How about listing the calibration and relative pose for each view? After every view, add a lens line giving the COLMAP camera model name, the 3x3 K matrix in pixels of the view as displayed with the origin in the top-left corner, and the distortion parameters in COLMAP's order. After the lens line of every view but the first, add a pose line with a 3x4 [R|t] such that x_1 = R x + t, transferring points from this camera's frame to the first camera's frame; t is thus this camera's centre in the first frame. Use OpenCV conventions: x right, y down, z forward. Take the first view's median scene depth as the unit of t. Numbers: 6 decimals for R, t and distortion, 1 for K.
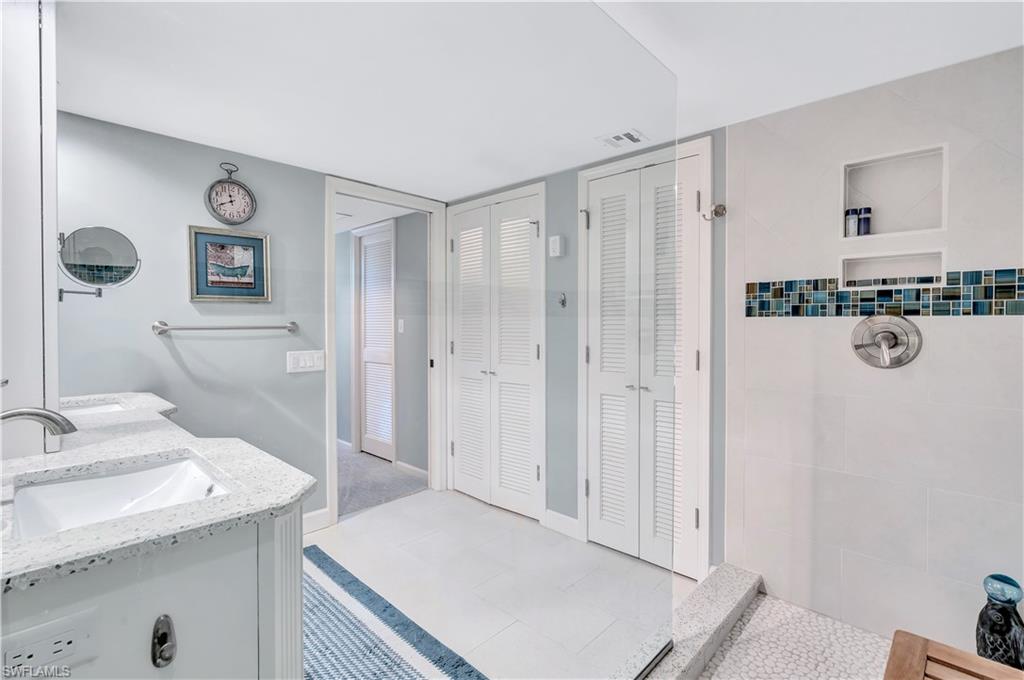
lens RADIAL K [[470.6, 0, 512.8], [0, 470.6, 331.9], [0, 0, 1]] dist [-0.001482, 0.001154]
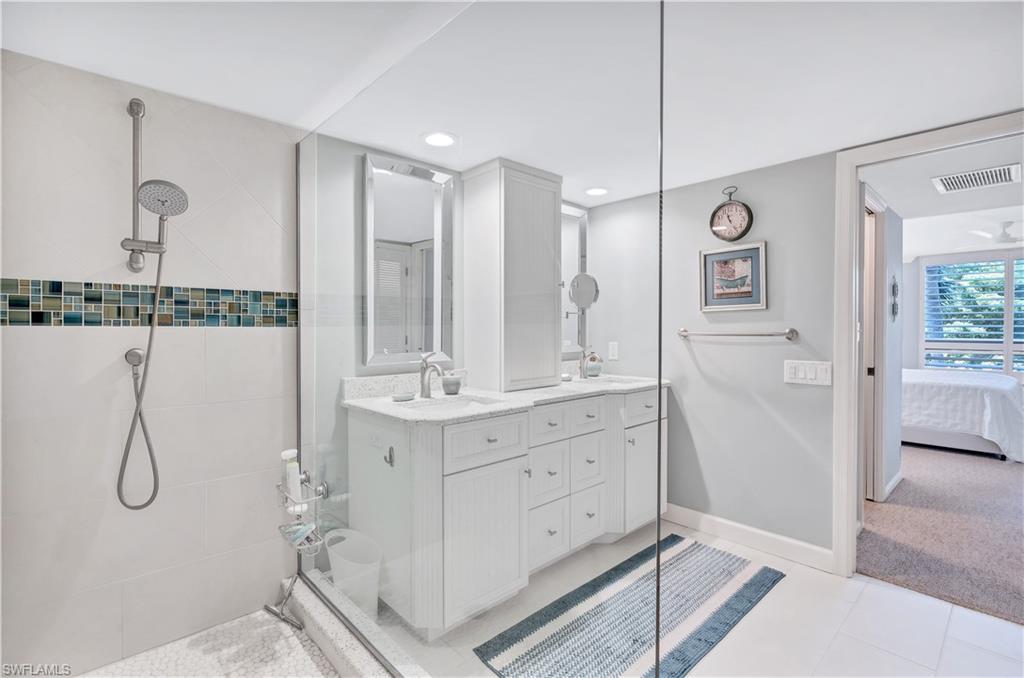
lens RADIAL K [[470.6, 0, 512.5], [0, 470.6, 336.7], [0, 0, 1]] dist [-0.001482, 0.001154]
pose [[-0.040613, 0.013715, -0.999081, 0.527202], [-0.015430, 0.999778, 0.014352, -0.010639], [0.999056, 0.015999, -0.040392, 0.525784]]
